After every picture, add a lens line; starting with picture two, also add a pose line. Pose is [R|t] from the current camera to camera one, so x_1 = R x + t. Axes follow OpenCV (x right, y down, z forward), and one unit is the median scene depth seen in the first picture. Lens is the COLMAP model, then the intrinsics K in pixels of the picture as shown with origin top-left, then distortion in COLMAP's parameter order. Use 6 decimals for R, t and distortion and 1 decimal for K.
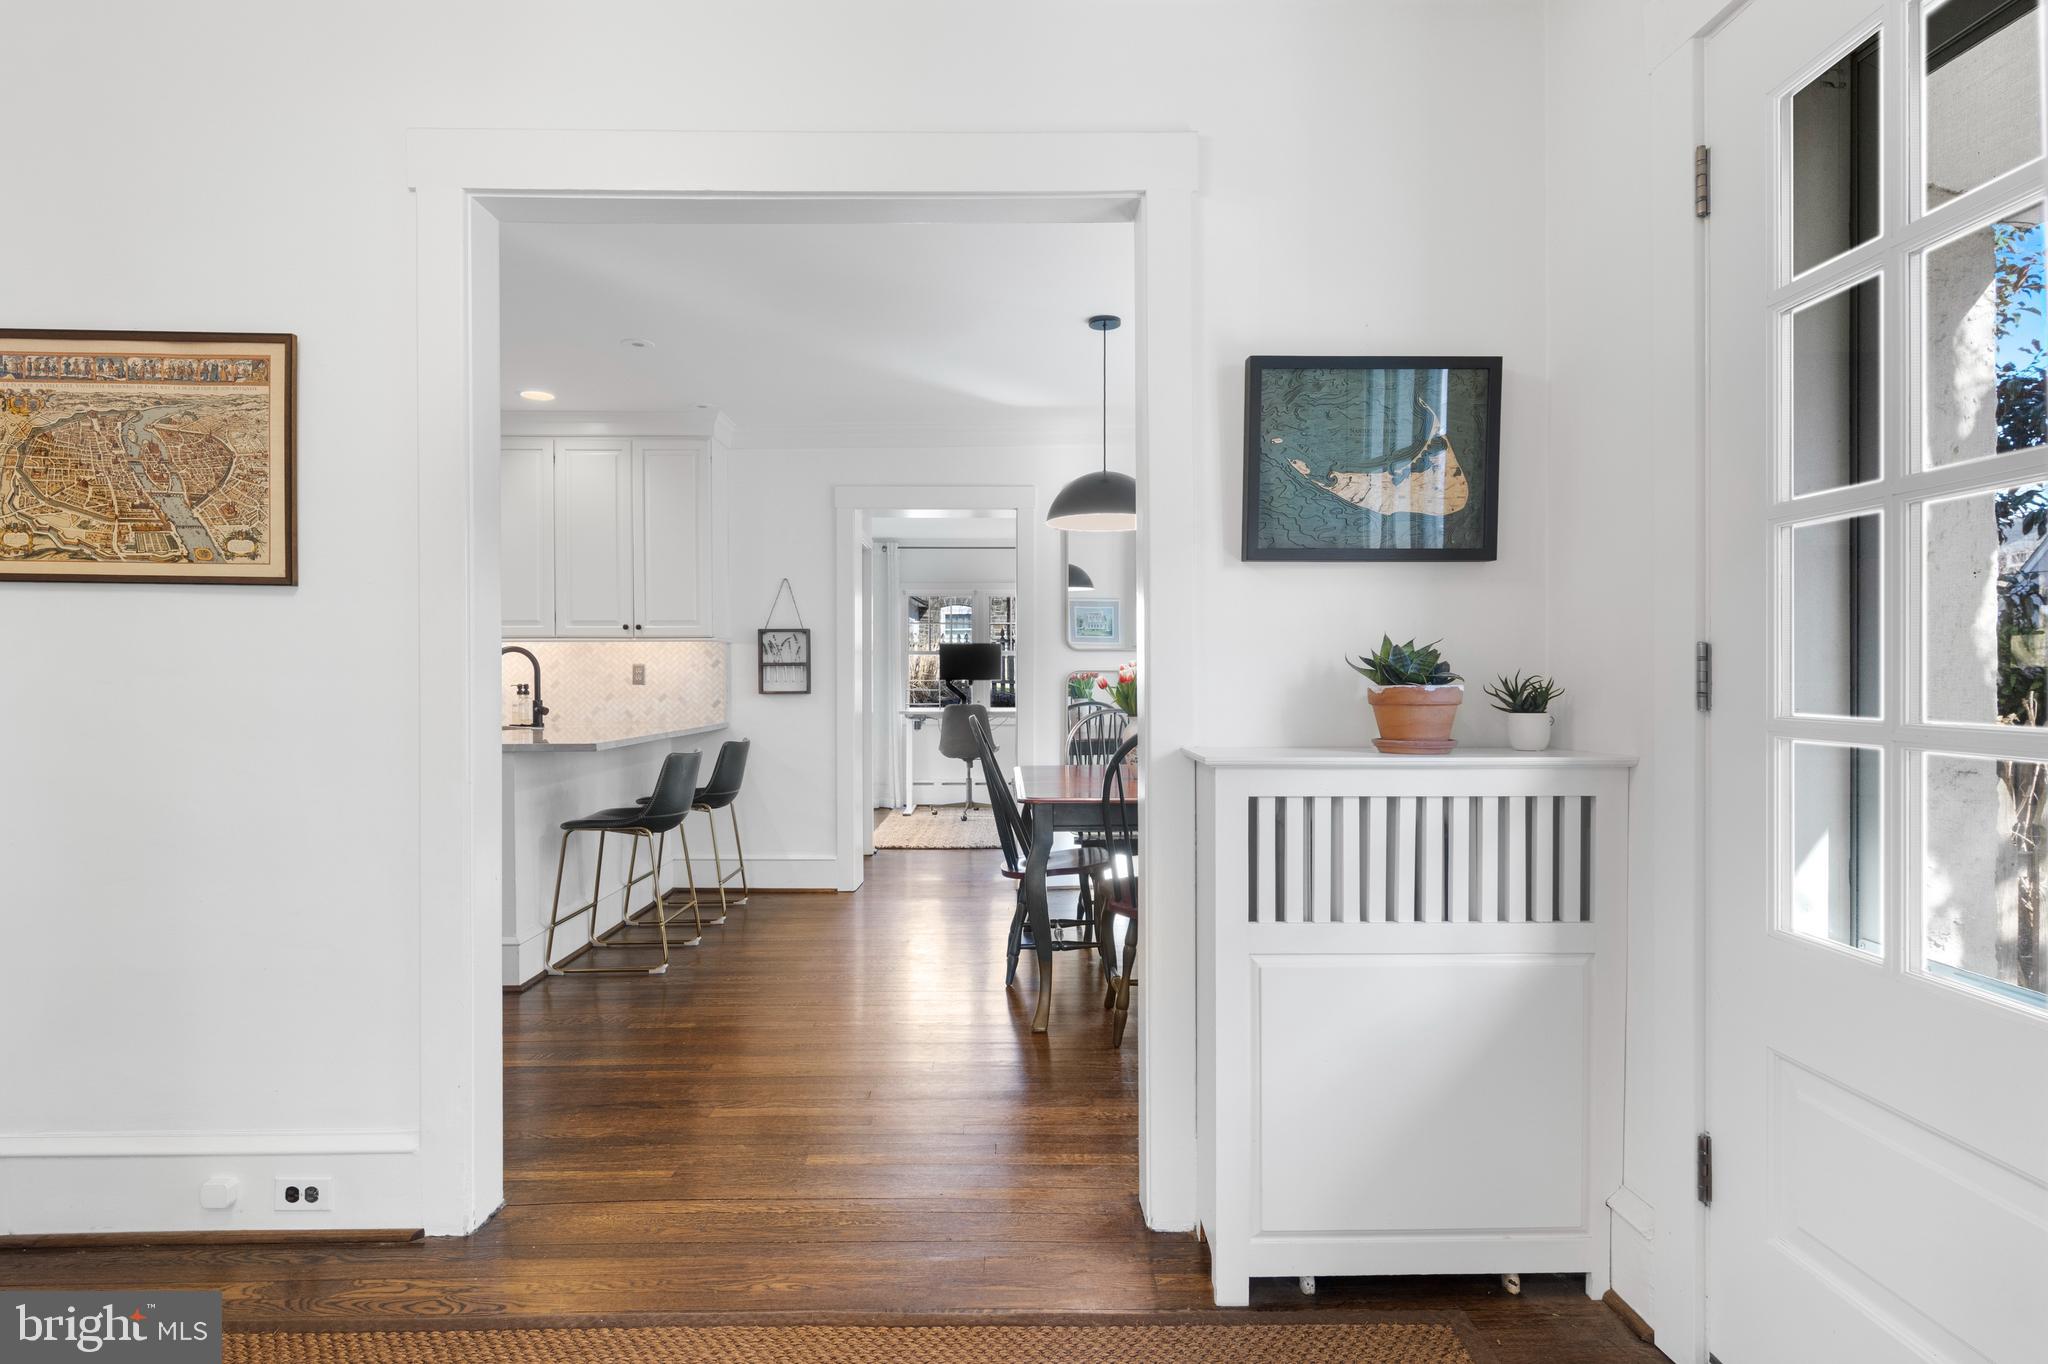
lens RADIAL K [[1068.5, 0, 1029.1], [0, 1068.5, 678.1], [0, 0, 1]] dist [0.000707, 0.000444]
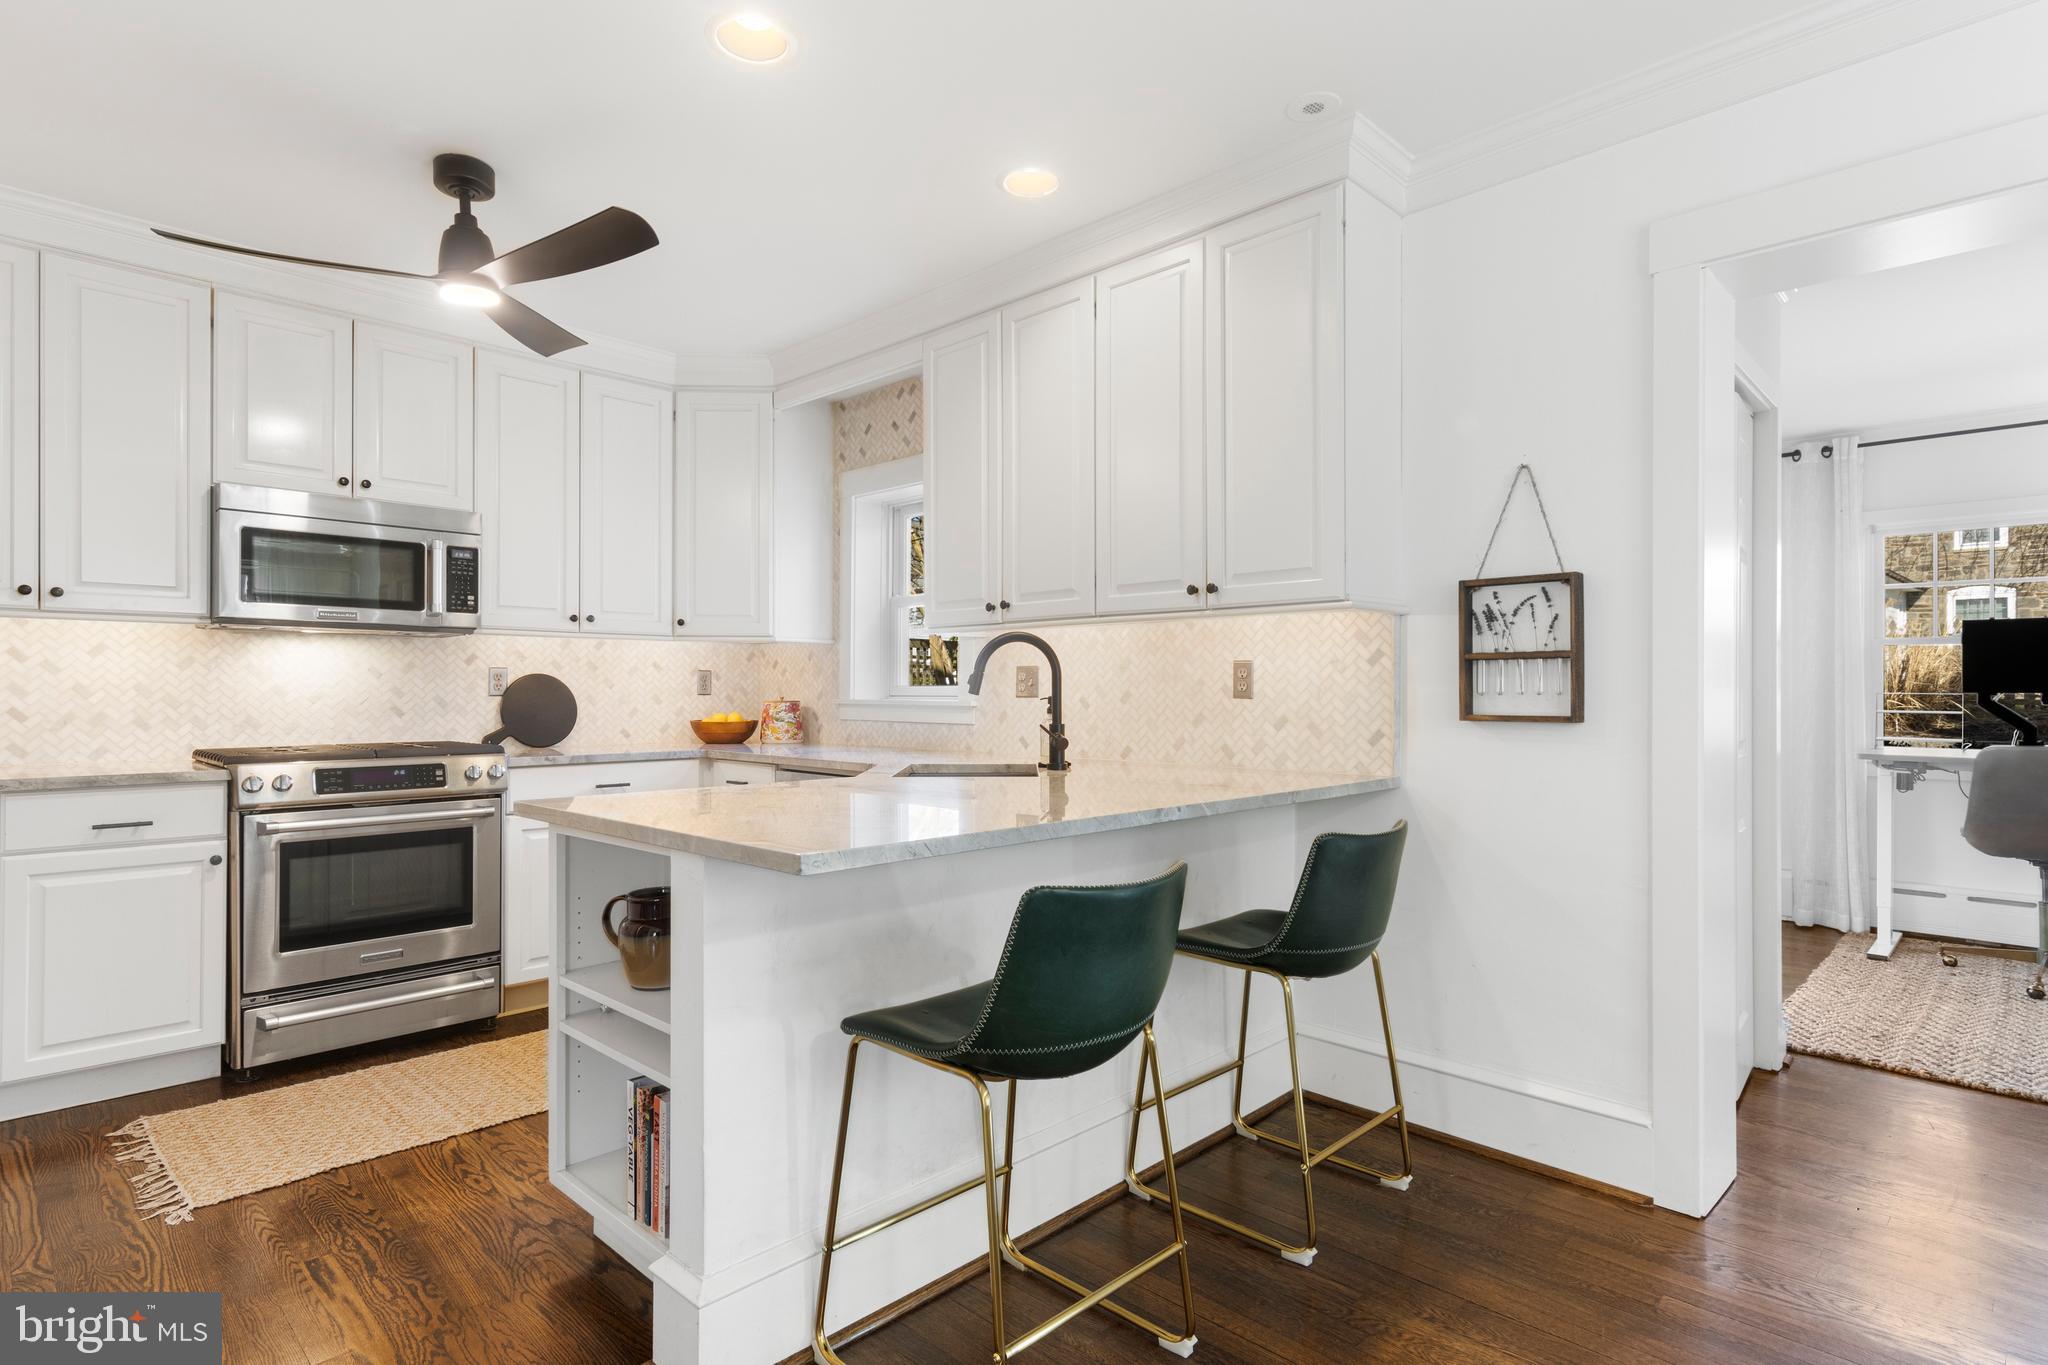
lens RADIAL K [[1049.7, 0, 1035.2], [0, 1049.7, 688.8], [0, 0, 1]] dist [0.014412, -0.004477]
pose [[0.702335, 0.000013, -0.711847, -0.059988], [-0.001980, 0.999996, -0.001935, 0.002592], [0.711844, 0.002768, 0.702332, 0.573449]]
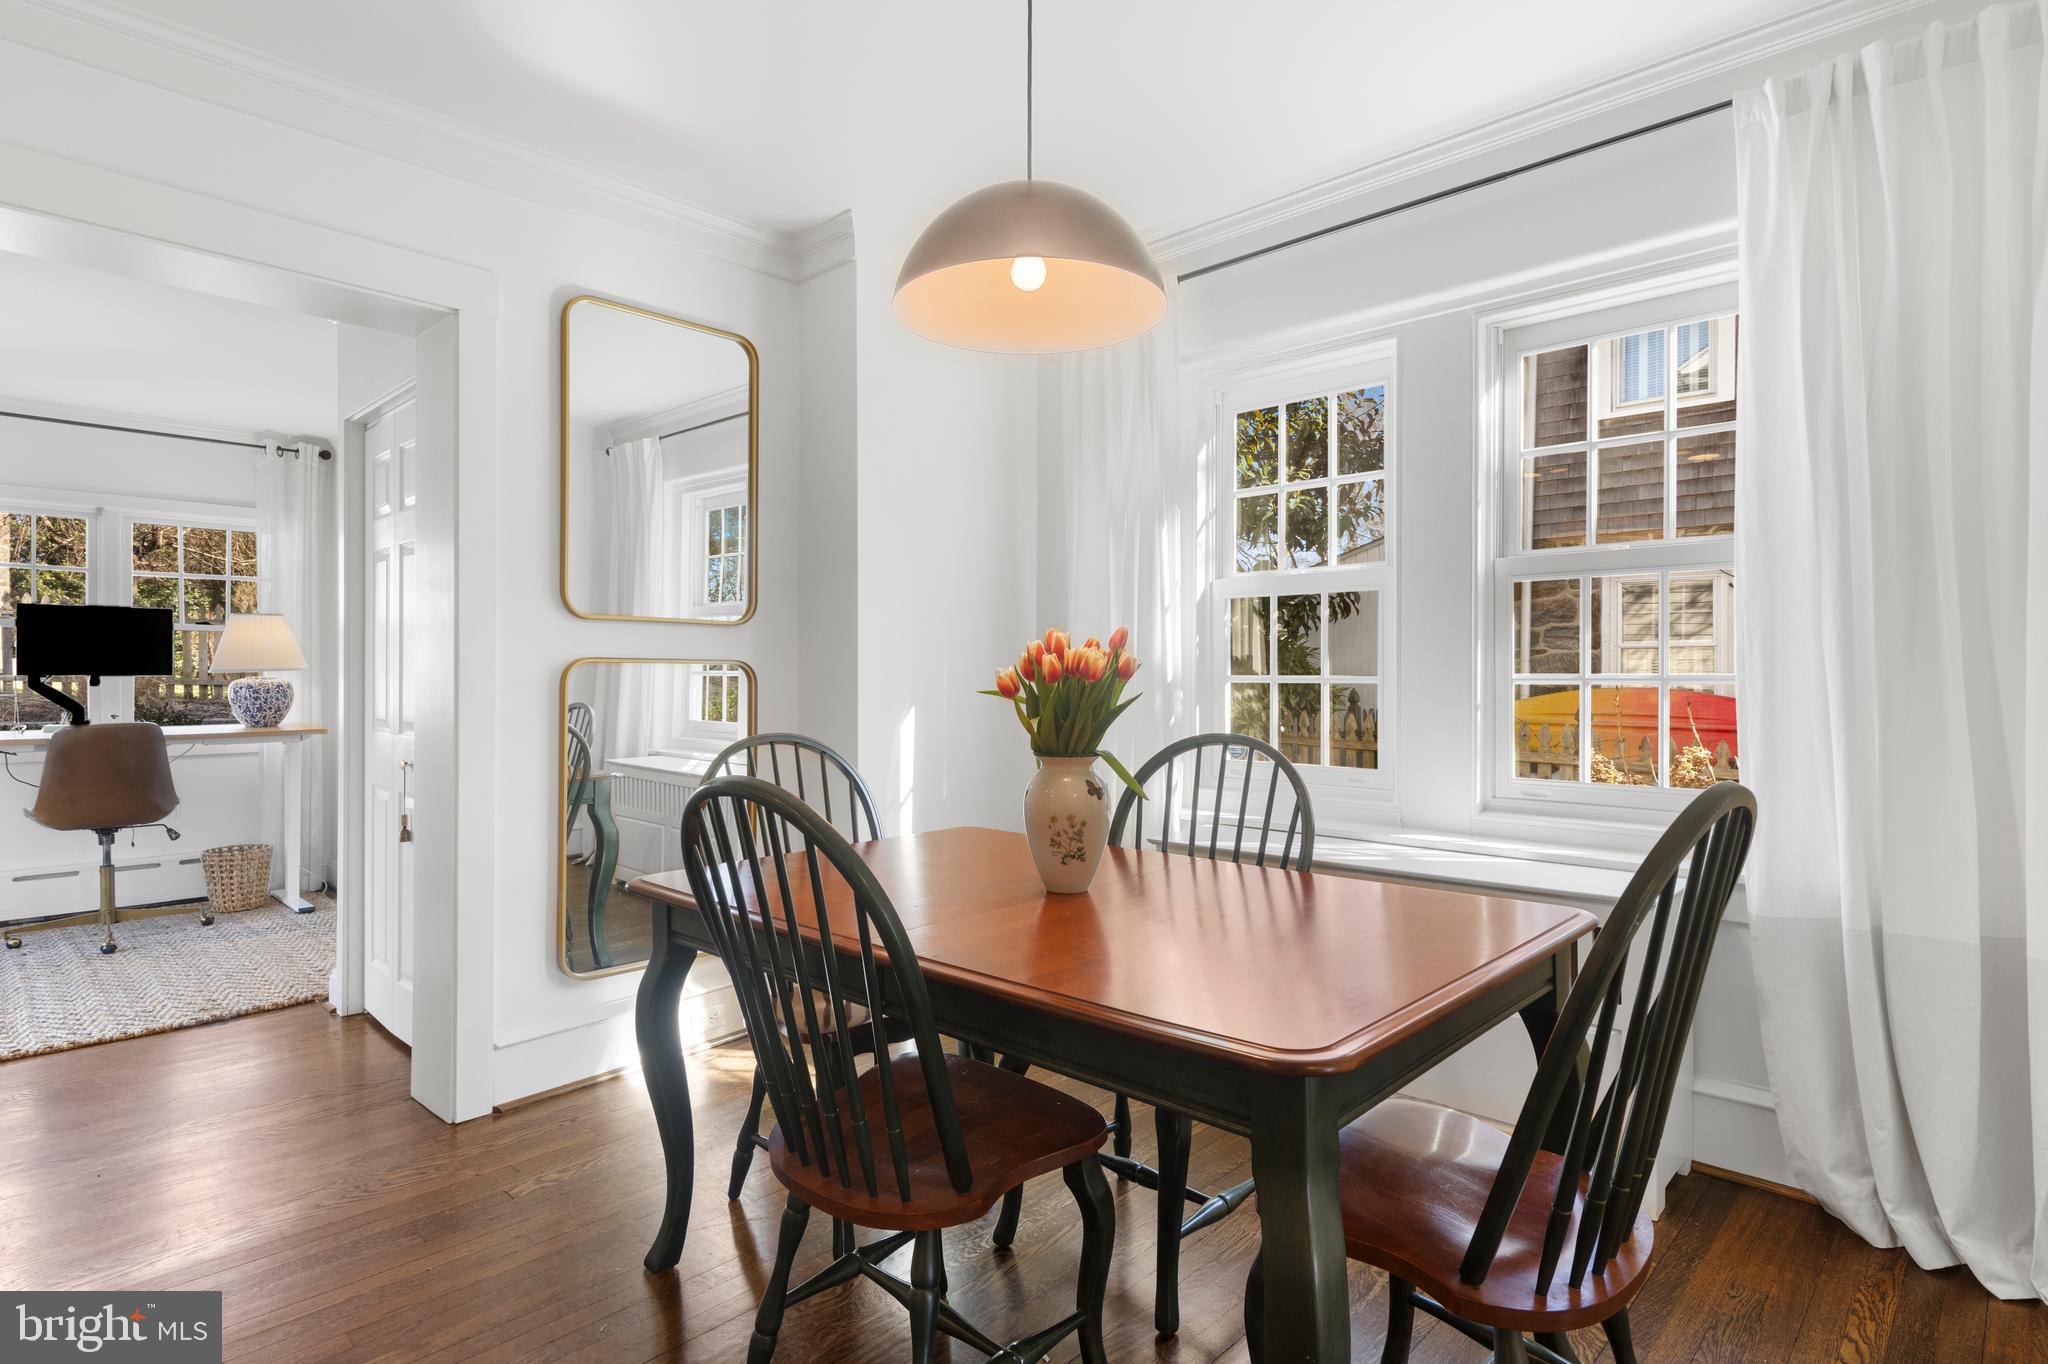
lens RADIAL K [[1049.7, 0, 1028.2], [0, 1049.7, 682.9], [0, 0, 1]] dist [0.014412, -0.004477]
pose [[0.706364, -0.002800, 0.707844, -0.168541], [-0.002475, 0.999976, 0.006426, 0.001690], [-0.707845, -0.006291, 0.706340, 0.523217]]
